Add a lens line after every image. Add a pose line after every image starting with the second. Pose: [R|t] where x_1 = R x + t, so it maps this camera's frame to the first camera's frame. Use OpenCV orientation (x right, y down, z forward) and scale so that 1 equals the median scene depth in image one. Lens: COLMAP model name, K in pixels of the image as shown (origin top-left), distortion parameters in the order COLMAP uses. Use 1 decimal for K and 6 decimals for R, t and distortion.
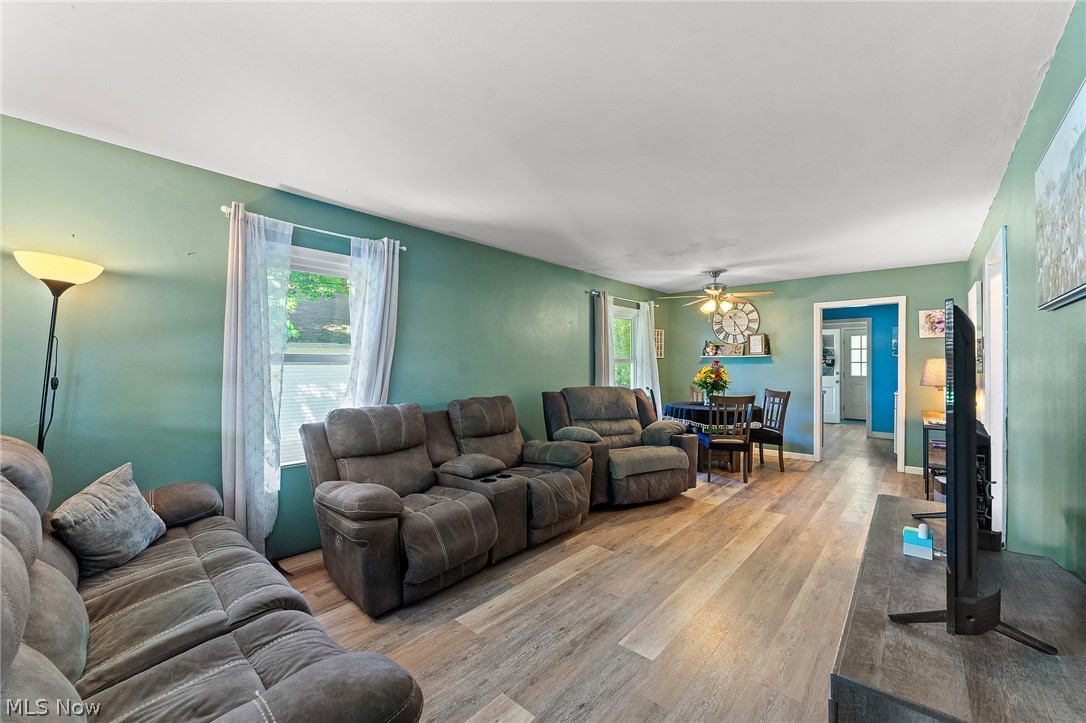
lens RADIAL K [[433.9, 0, 539.9], [0, 433.9, 360.9], [0, 0, 1]] dist [-0.002729, 0.000244]
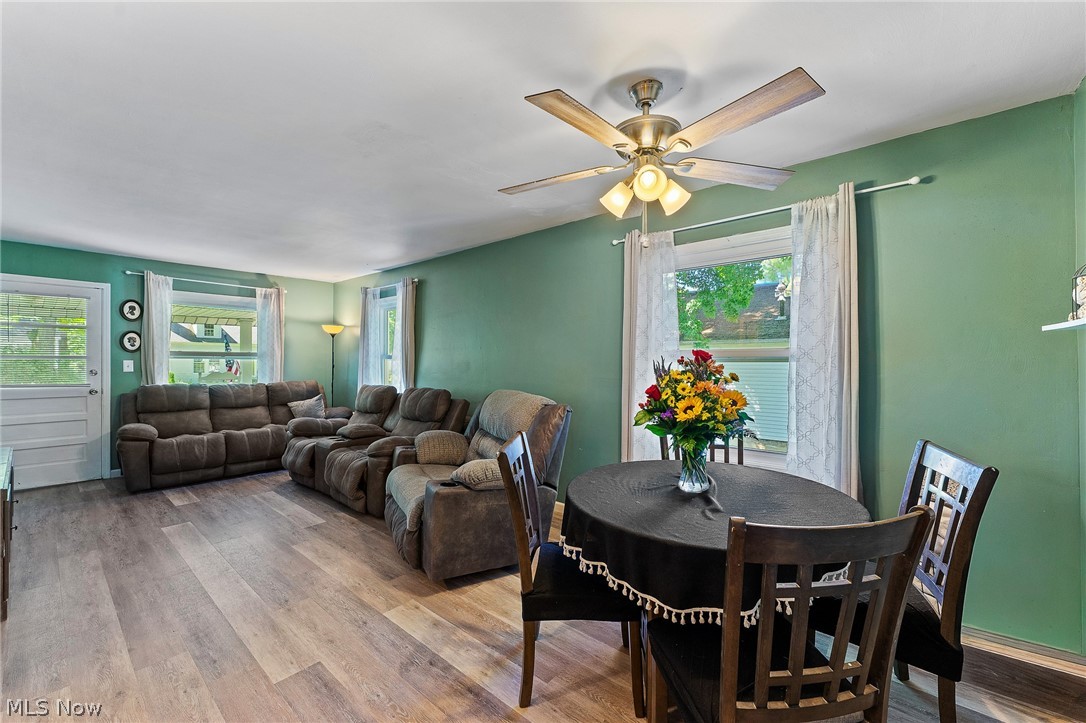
lens RADIAL K [[433.9, 0, 539.9], [0, 433.9, 360.9], [0, 0, 1]] dist [-0.002729, 0.000244]
pose [[0.012746, 0.000094, -0.999919, 1.196251], [0.005639, 0.999984, 0.000166, 0.012878], [0.999903, -0.005641, 0.012745, 1.478736]]
